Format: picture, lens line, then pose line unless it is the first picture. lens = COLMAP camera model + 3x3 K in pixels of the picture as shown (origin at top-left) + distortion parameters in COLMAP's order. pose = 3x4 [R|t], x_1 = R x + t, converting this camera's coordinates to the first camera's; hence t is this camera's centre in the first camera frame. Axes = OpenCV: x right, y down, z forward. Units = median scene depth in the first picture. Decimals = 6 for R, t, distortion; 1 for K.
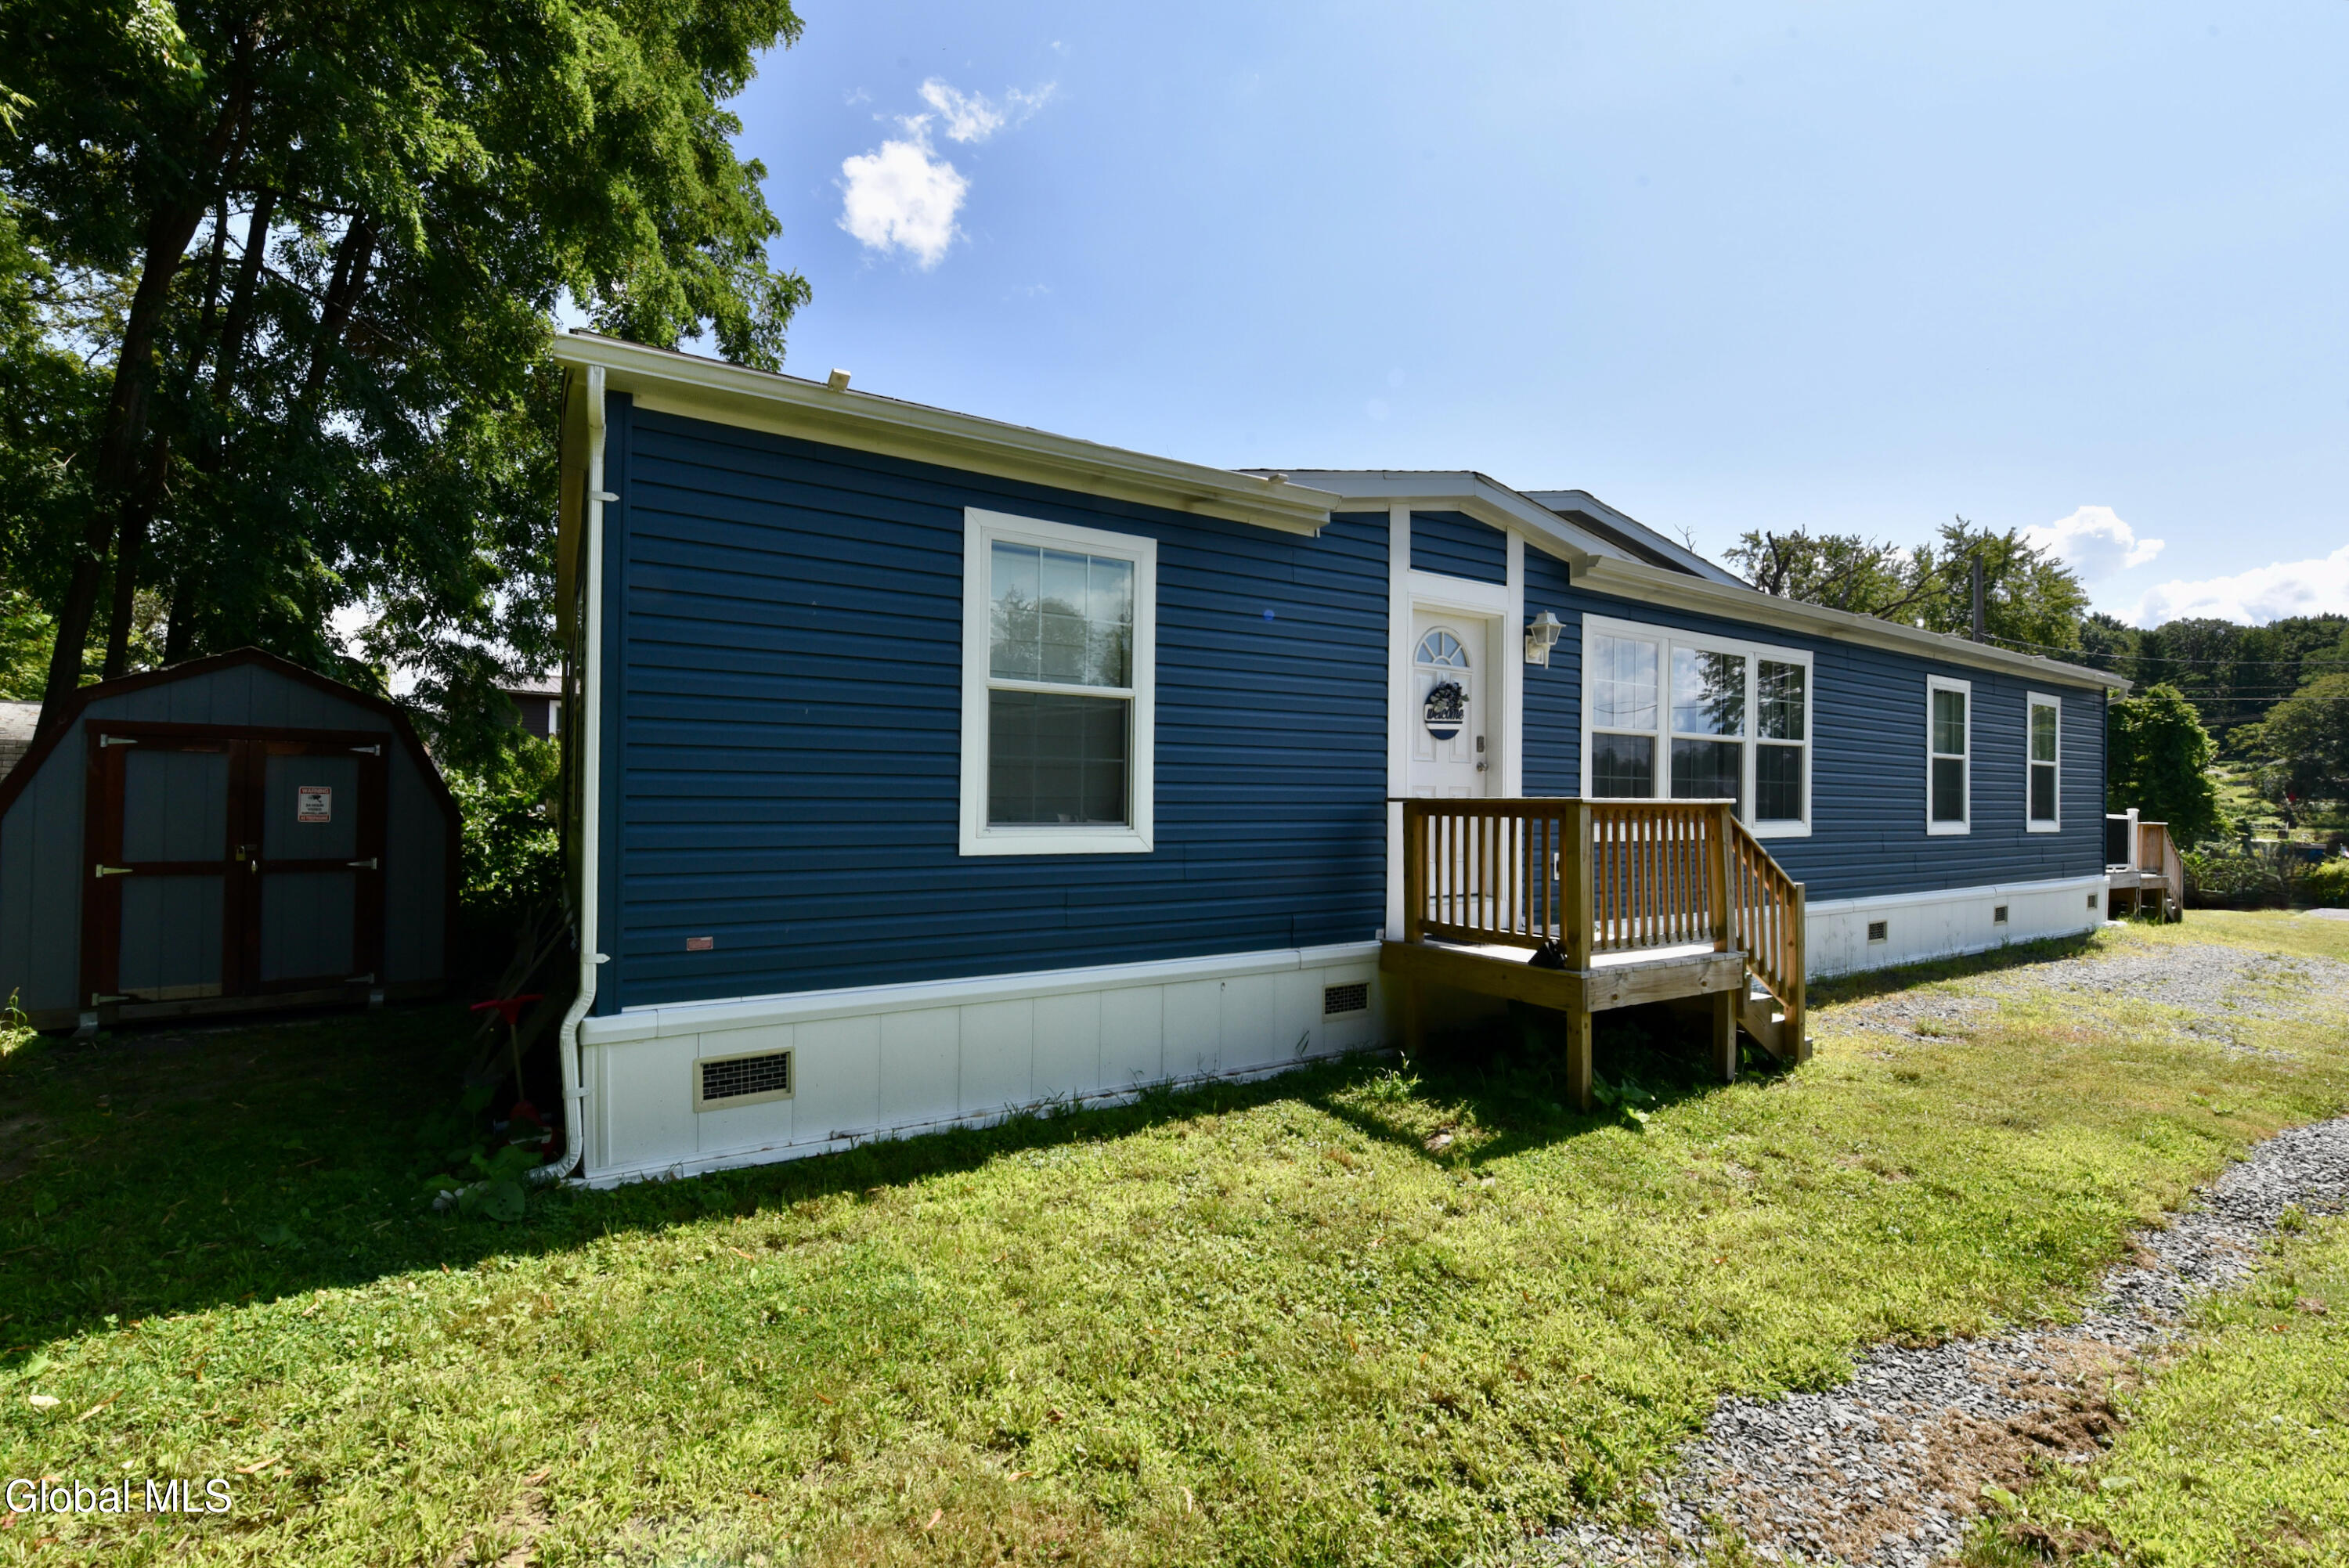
lens RADIAL K [[979.3, 0, 1174.5], [0, 979.3, 784.0], [0, 0, 1]] dist [-0.025097, -0.000465]
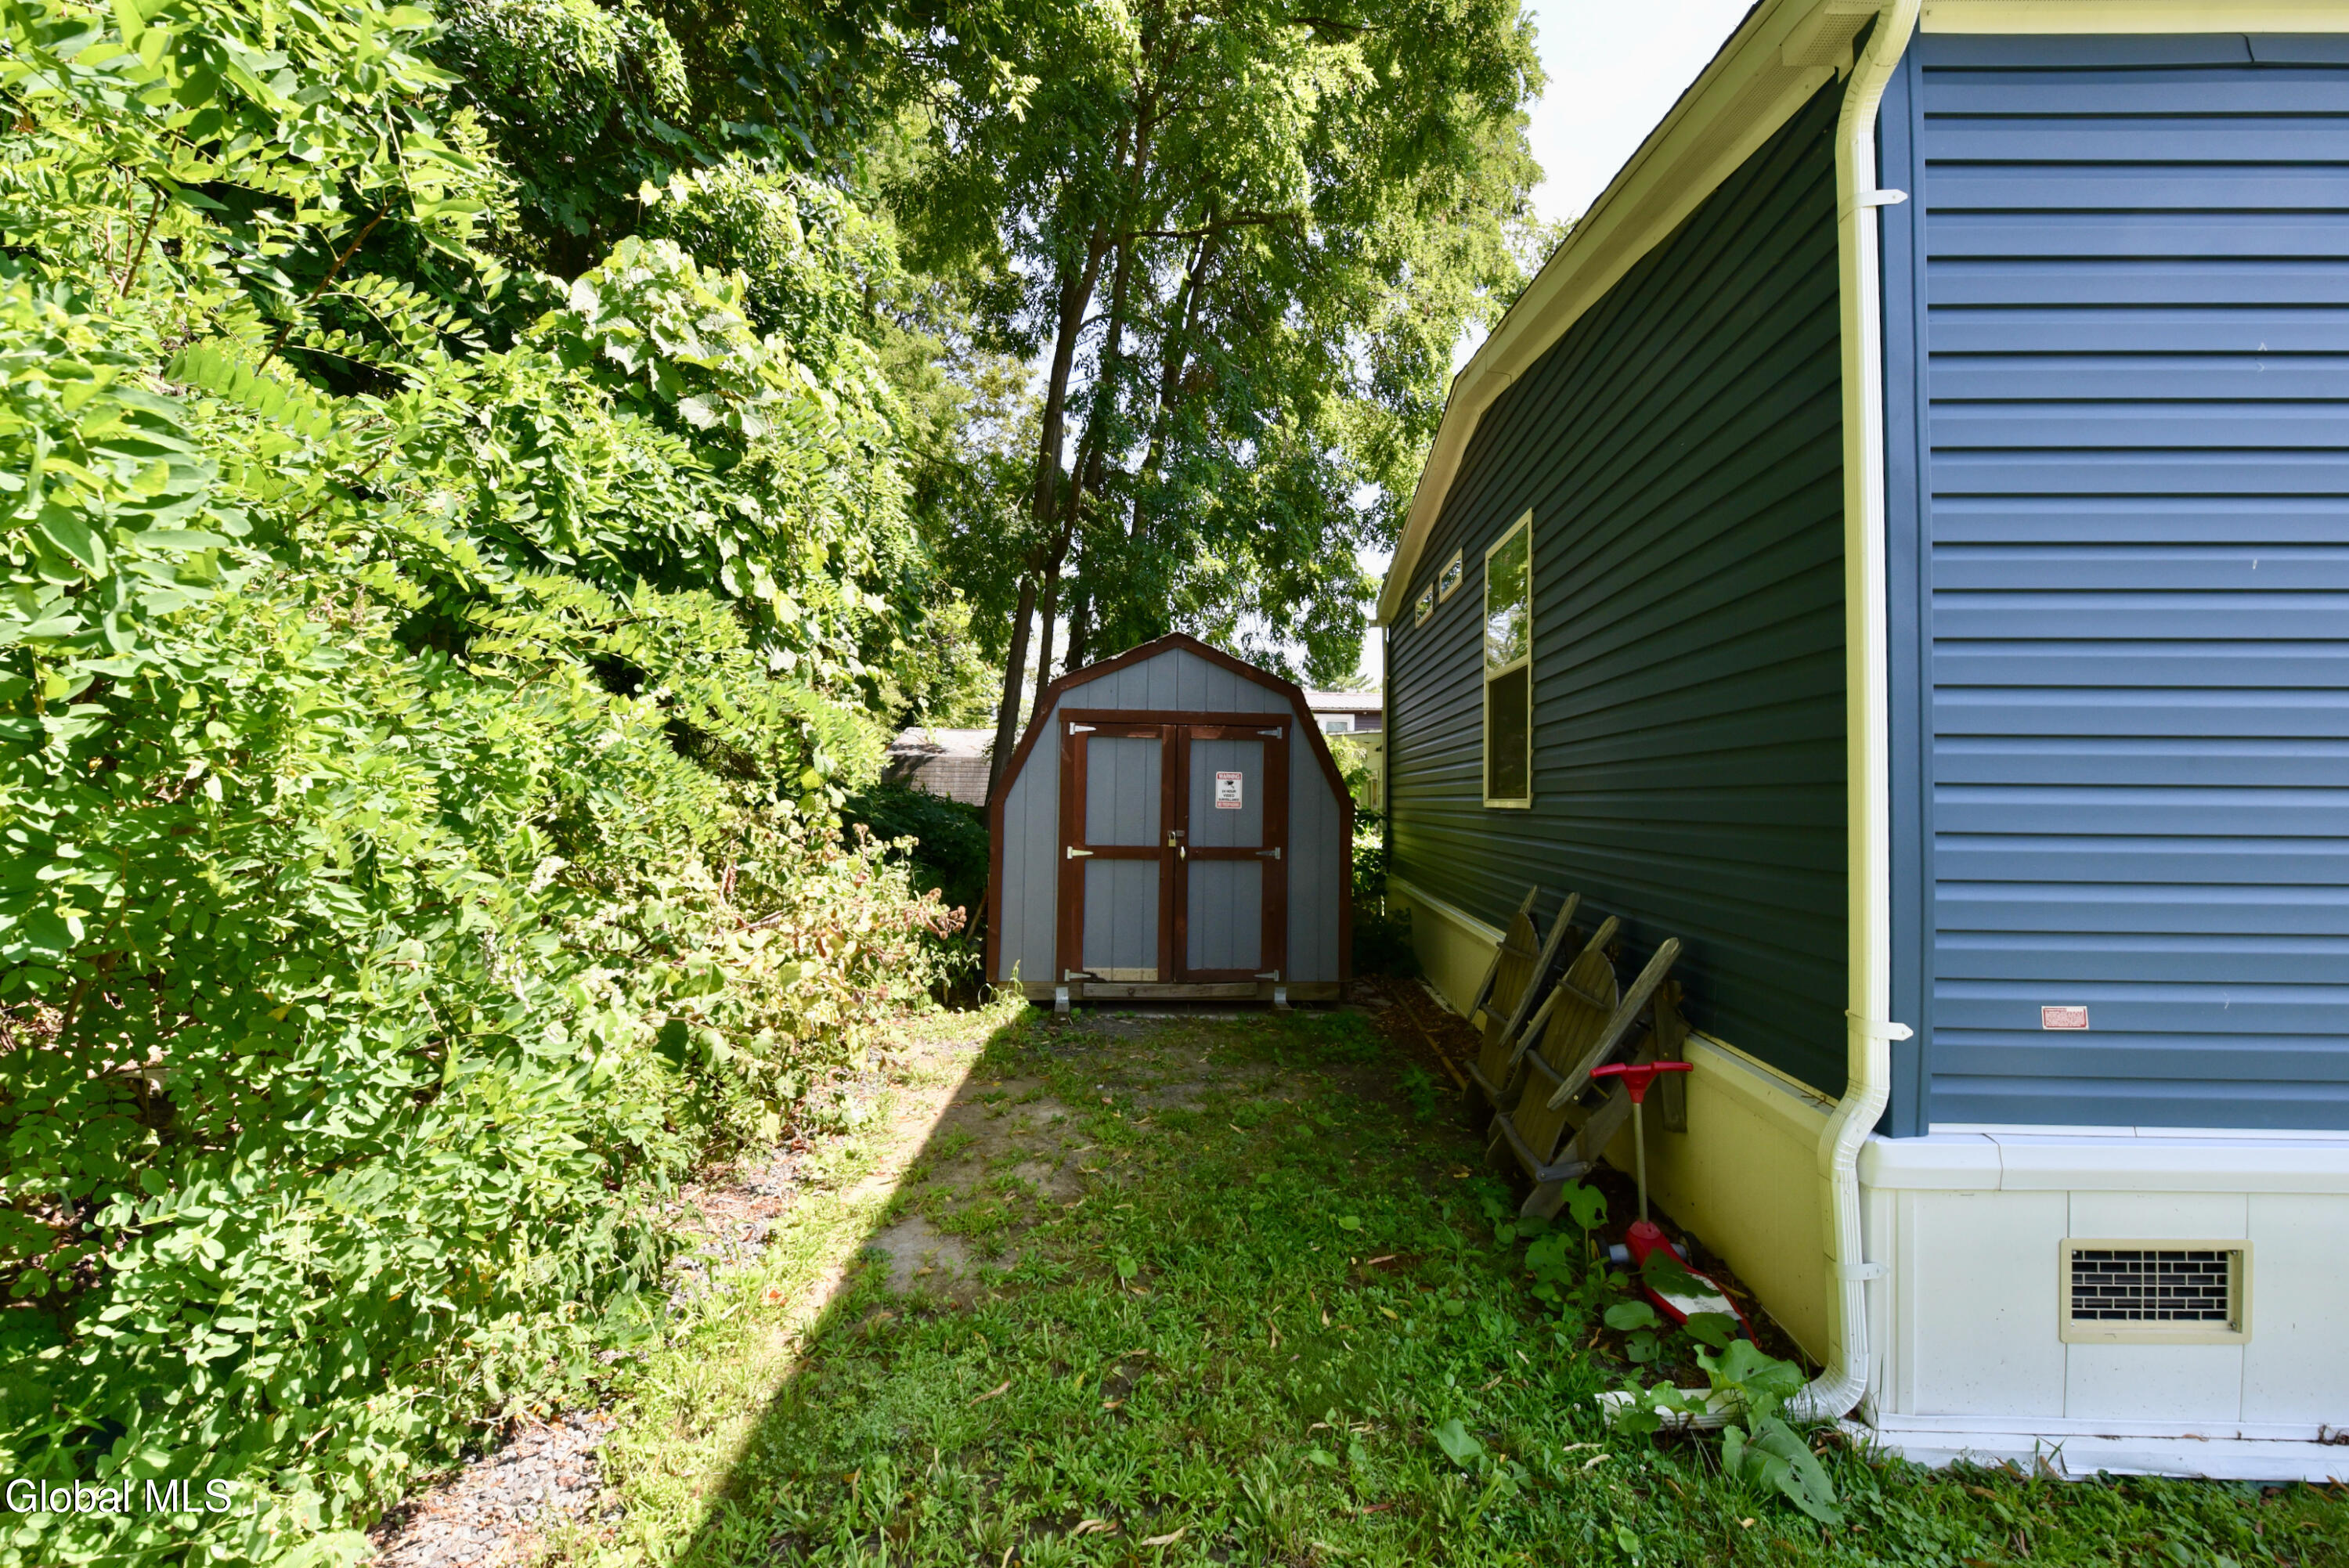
lens RADIAL K [[935.5, 0, 1174.5], [0, 935.5, 784.0], [0, 0, 1]] dist [-0.022959, -0.000313]
pose [[0.802825, -0.014335, -0.596043, -0.424325], [0.007257, 0.999872, -0.014273, 0.031333], [0.596171, 0.007134, 0.802826, 0.236705]]
